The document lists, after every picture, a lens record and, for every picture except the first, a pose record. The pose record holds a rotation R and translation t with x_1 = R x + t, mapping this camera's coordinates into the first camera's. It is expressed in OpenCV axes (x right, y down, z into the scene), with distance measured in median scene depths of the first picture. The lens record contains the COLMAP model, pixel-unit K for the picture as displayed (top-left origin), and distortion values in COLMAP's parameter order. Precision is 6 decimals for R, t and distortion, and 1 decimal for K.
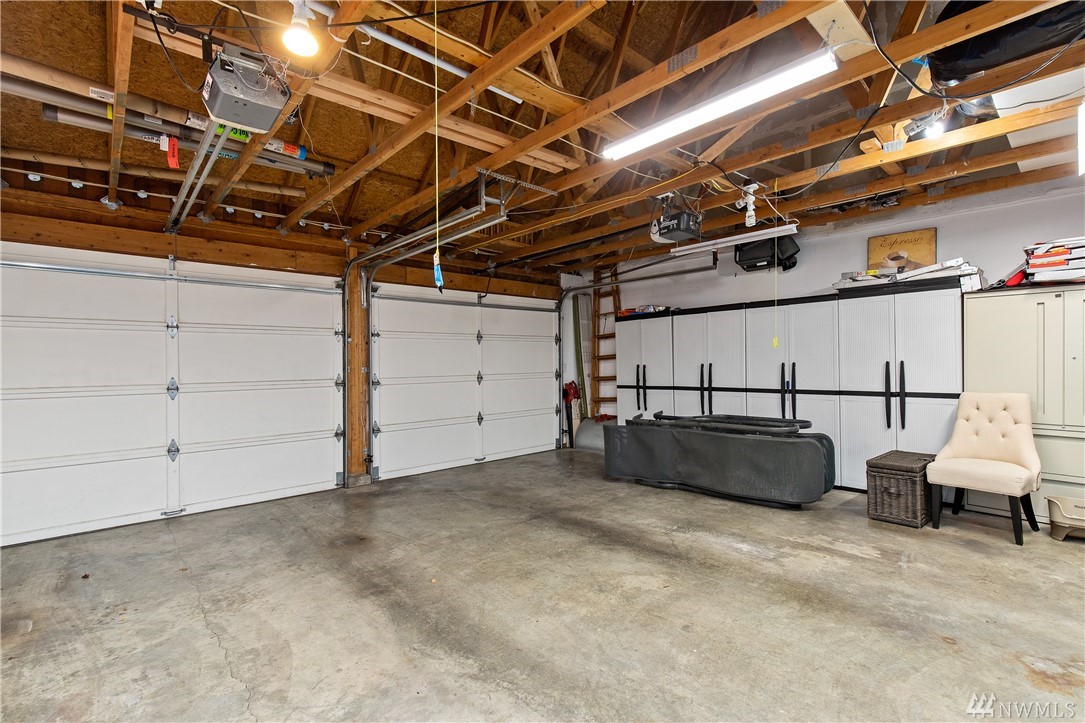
lens RADIAL K [[495.2, 0, 544.0], [0, 495.2, 360.7], [0, 0, 1]] dist [-0.003338, 0.000640]
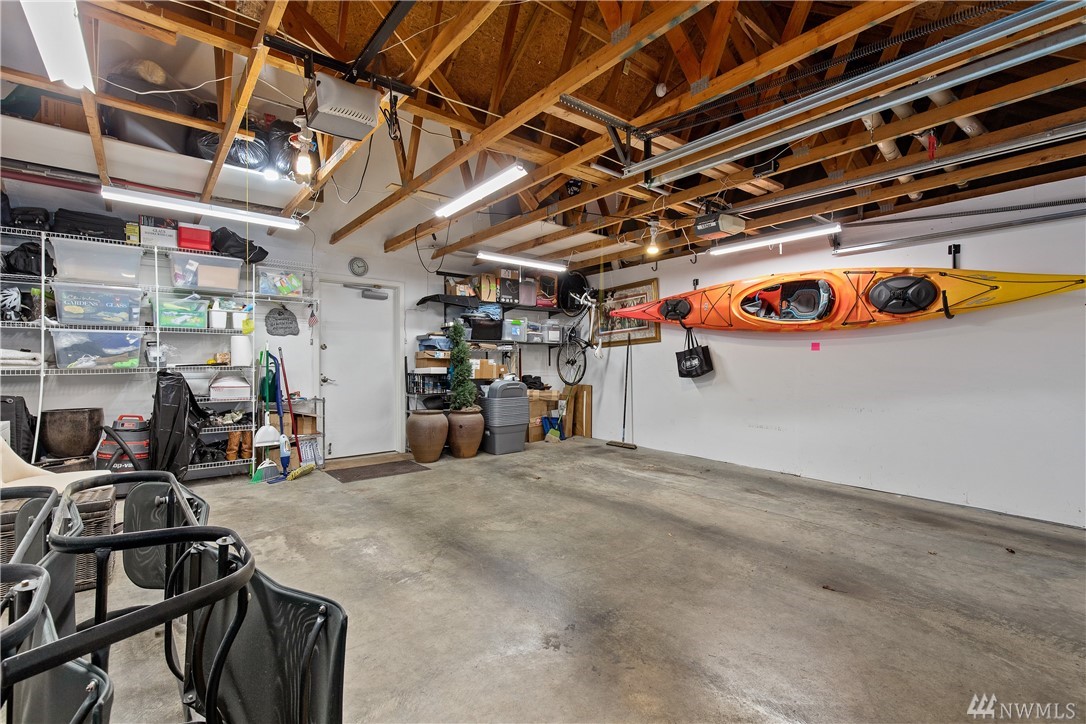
lens RADIAL K [[495.7, 0, 541.8], [0, 495.7, 360.6], [0, 0, 1]] dist [-0.003338, 0.000640]
pose [[-0.998906, 0.010414, 0.045580, 0.029743], [0.010299, 0.999943, -0.002768, 0.020984], [-0.045606, -0.002295, -0.998957, 2.192135]]
